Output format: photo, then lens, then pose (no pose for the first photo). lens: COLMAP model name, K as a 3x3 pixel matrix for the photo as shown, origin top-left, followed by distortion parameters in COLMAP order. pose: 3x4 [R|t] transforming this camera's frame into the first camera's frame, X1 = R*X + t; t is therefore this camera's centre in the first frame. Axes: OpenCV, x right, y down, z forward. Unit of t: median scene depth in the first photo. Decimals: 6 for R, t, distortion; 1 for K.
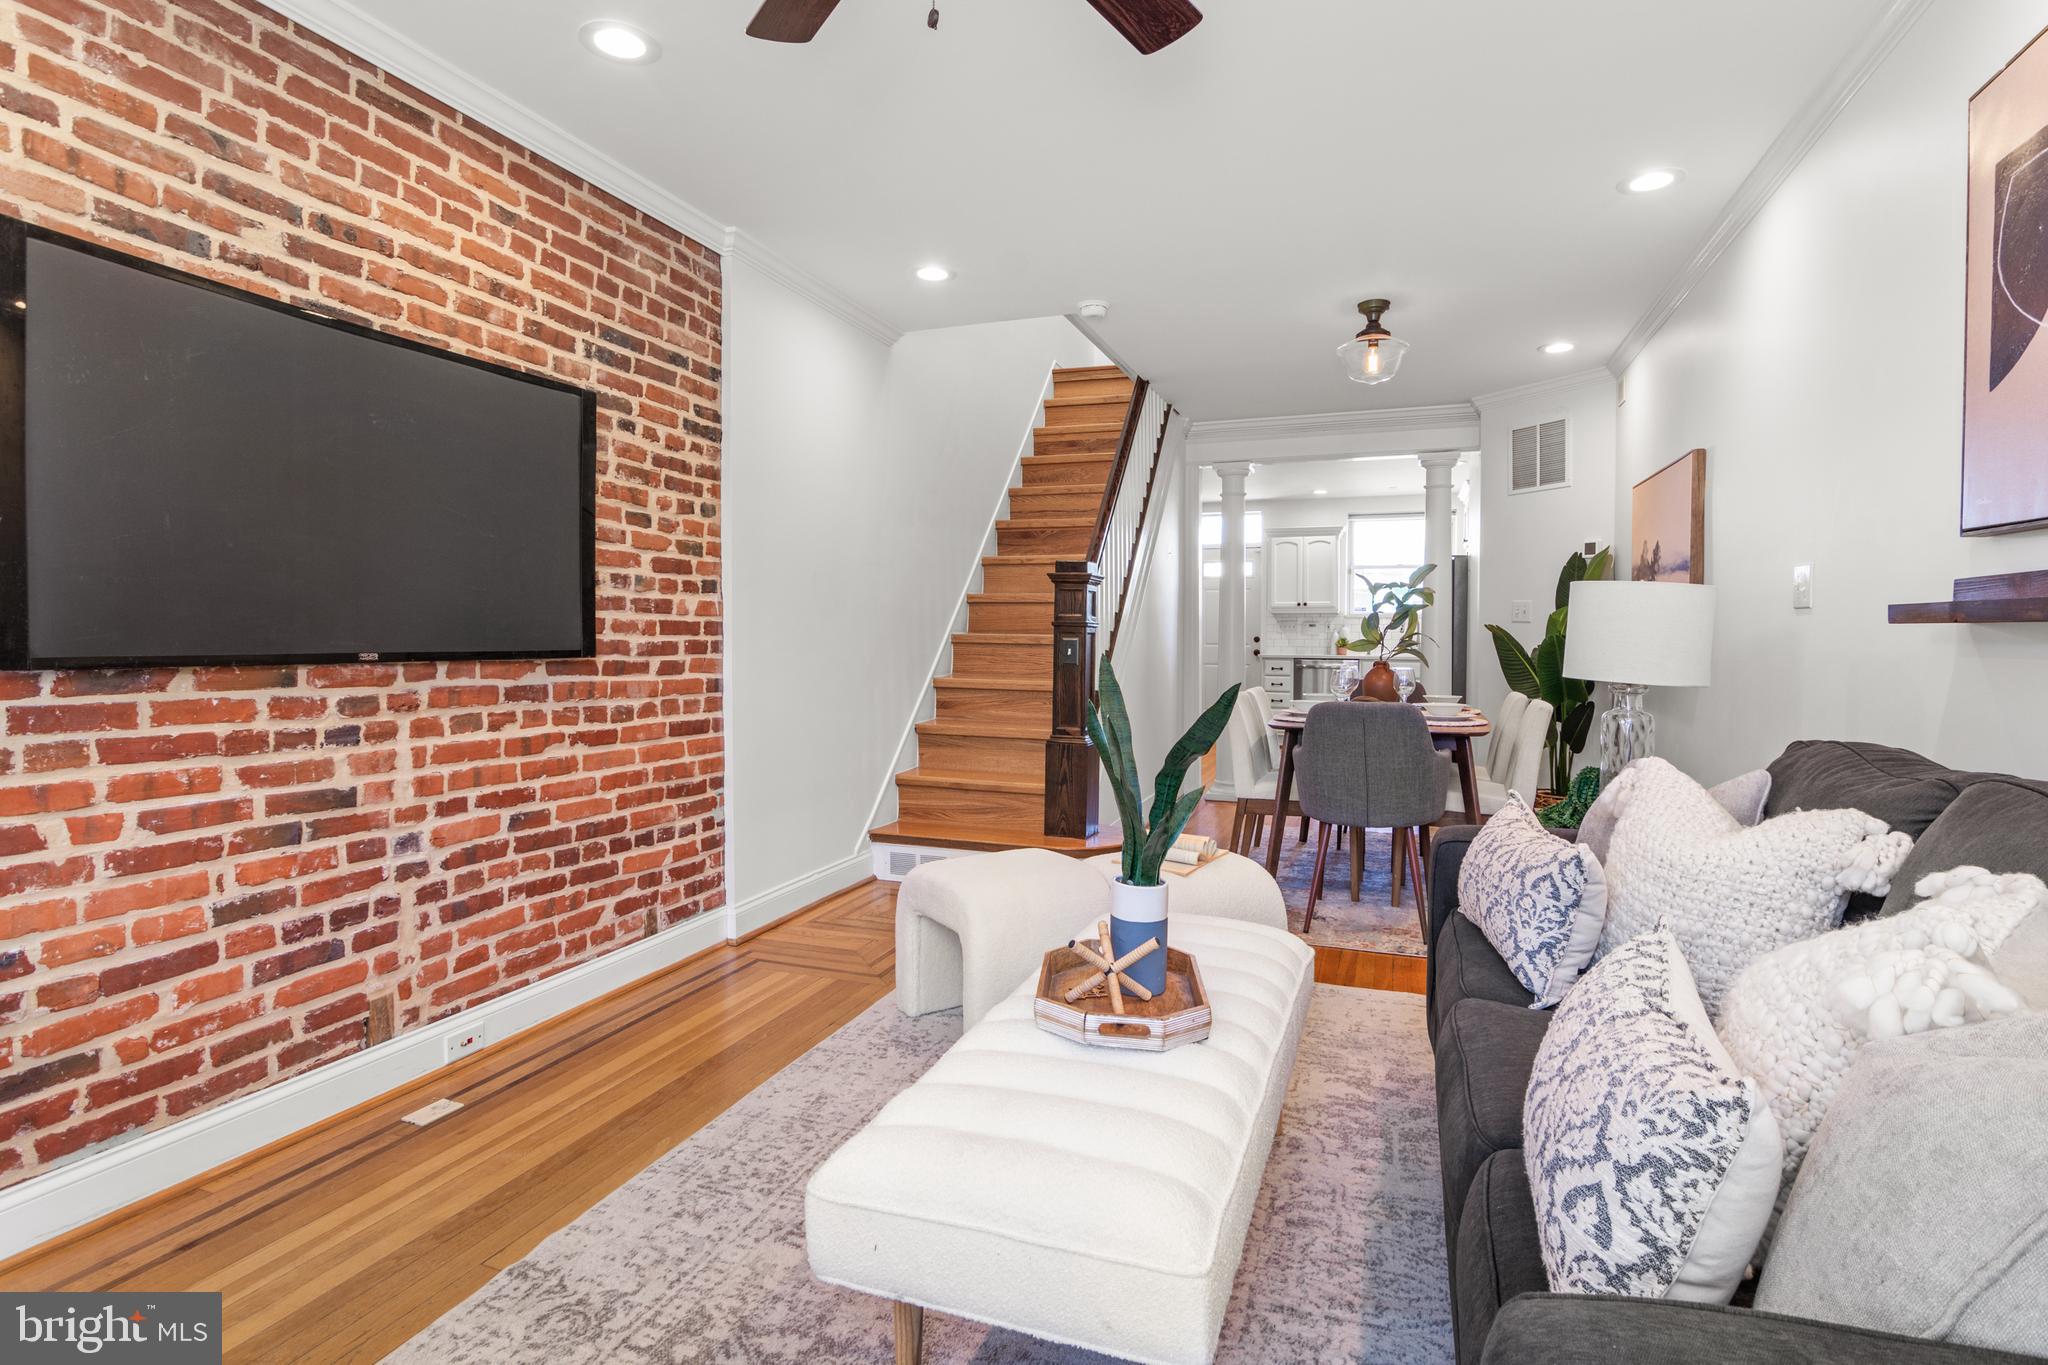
lens RADIAL K [[1007.8, 0, 1027.9], [0, 1007.8, 653.7], [0, 0, 1]] dist [-0.004287, -0.005773]
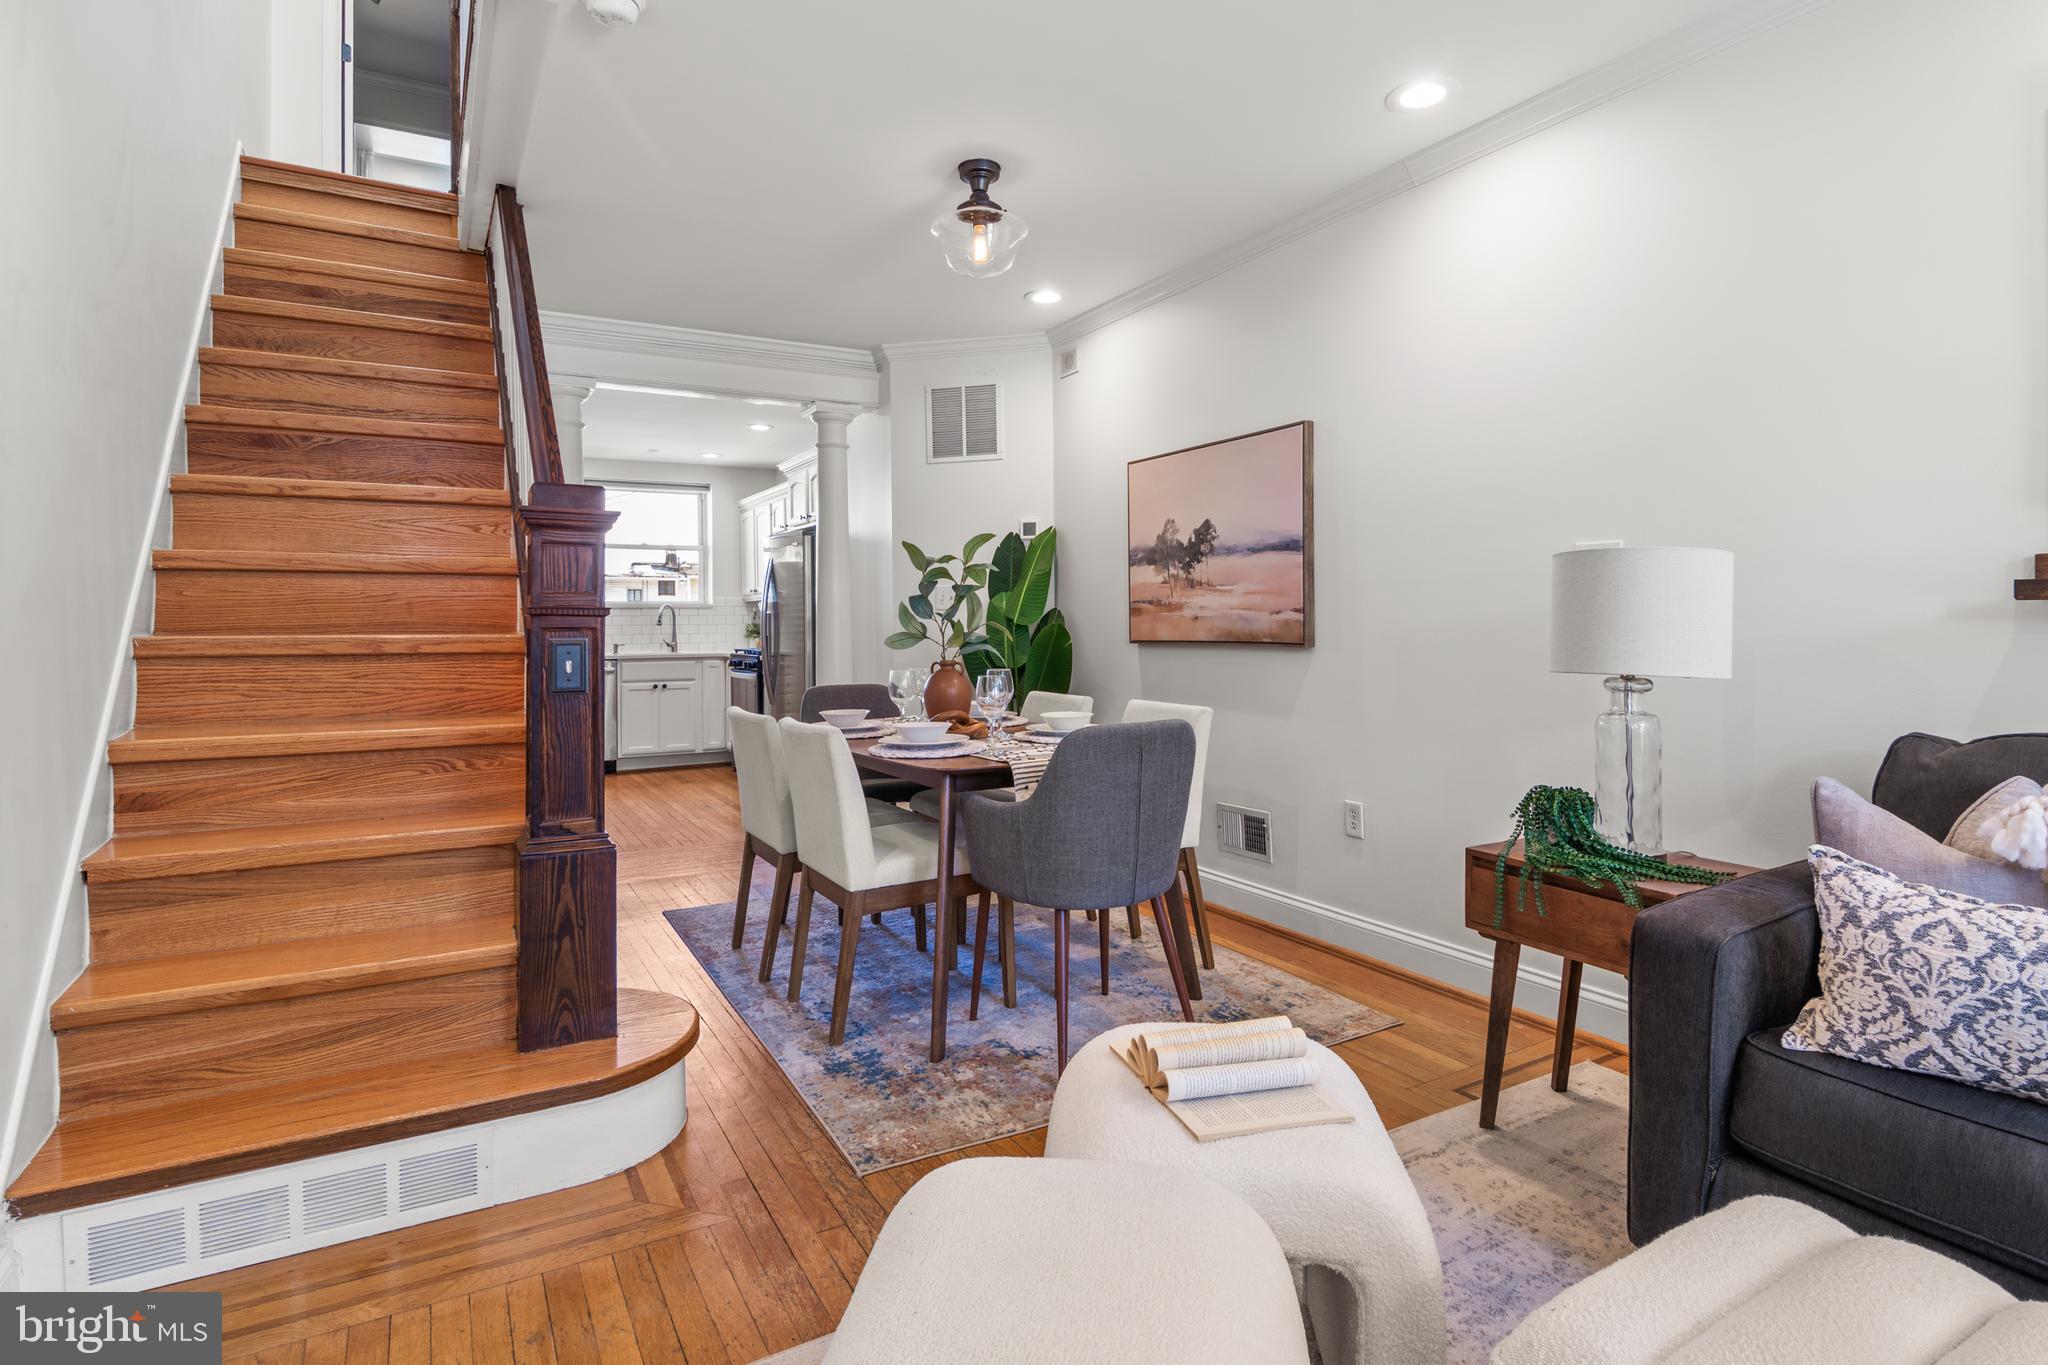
lens RADIAL K [[1033.6, 0, 1003.5], [0, 1033.6, 616.3], [0, 0, 1]] dist [0.000611, -0.008789]
pose [[0.649341, -0.005920, 0.760475, -0.355861], [0.029600, 0.999409, -0.017495, -0.020187], [-0.759921, 0.033870, 0.649132, 0.864384]]
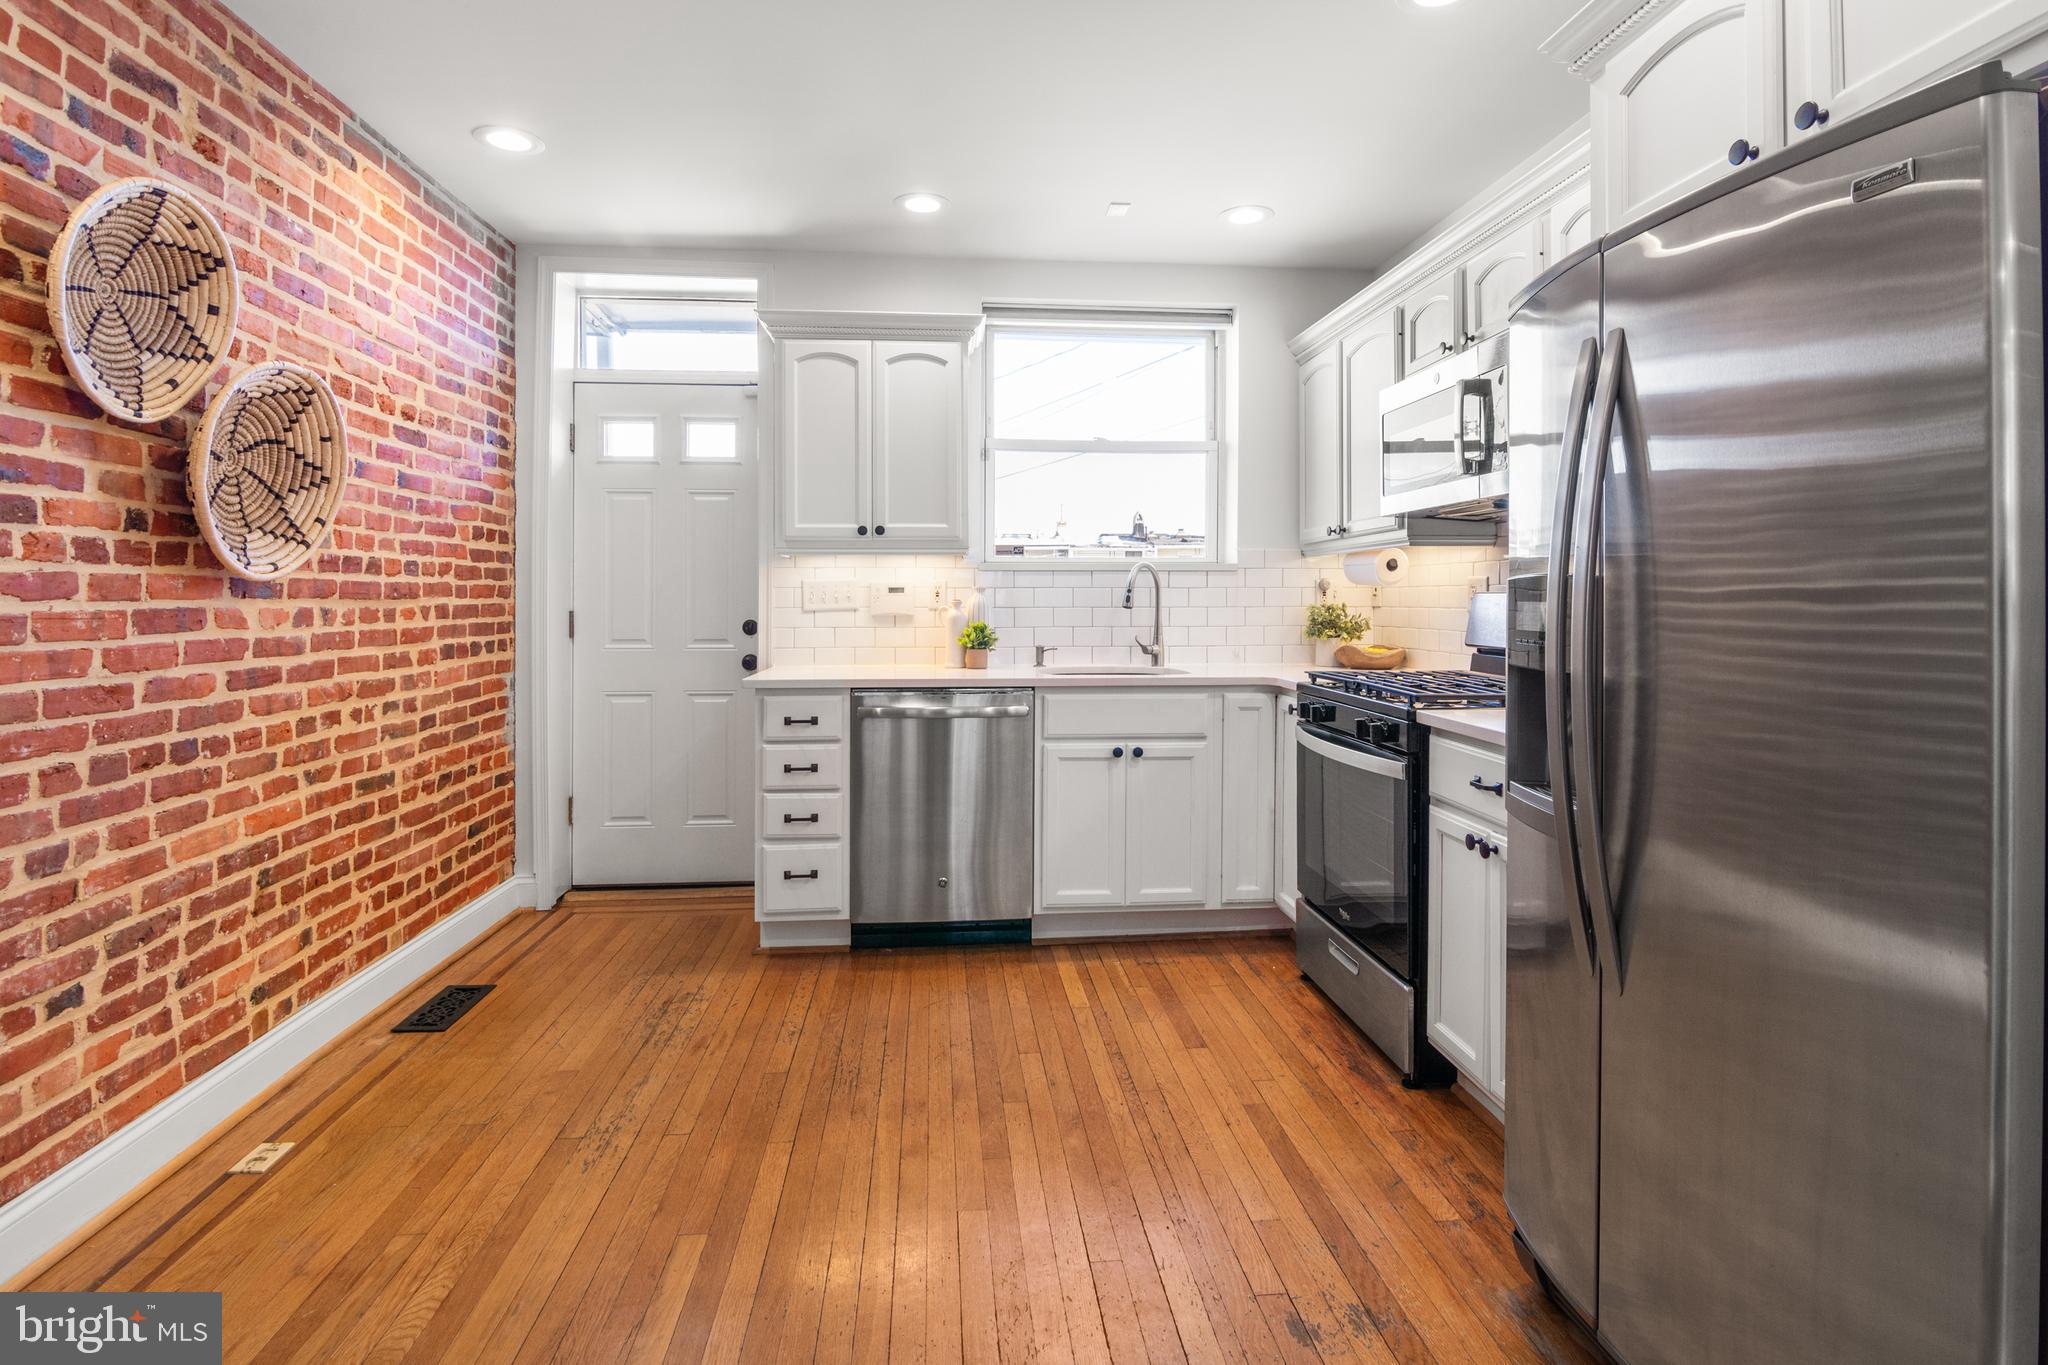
lens RADIAL K [[1015.6, 0, 1021.1], [0, 1015.6, 591.3], [0, 0, 1]] dist [-0.003482, -0.003050]
pose [[0.904949, -0.000509, 0.425520, 0.648700], [0.012019, 0.999631, -0.024365, -0.071307], [-0.425350, 0.027163, 0.904621, 2.533665]]
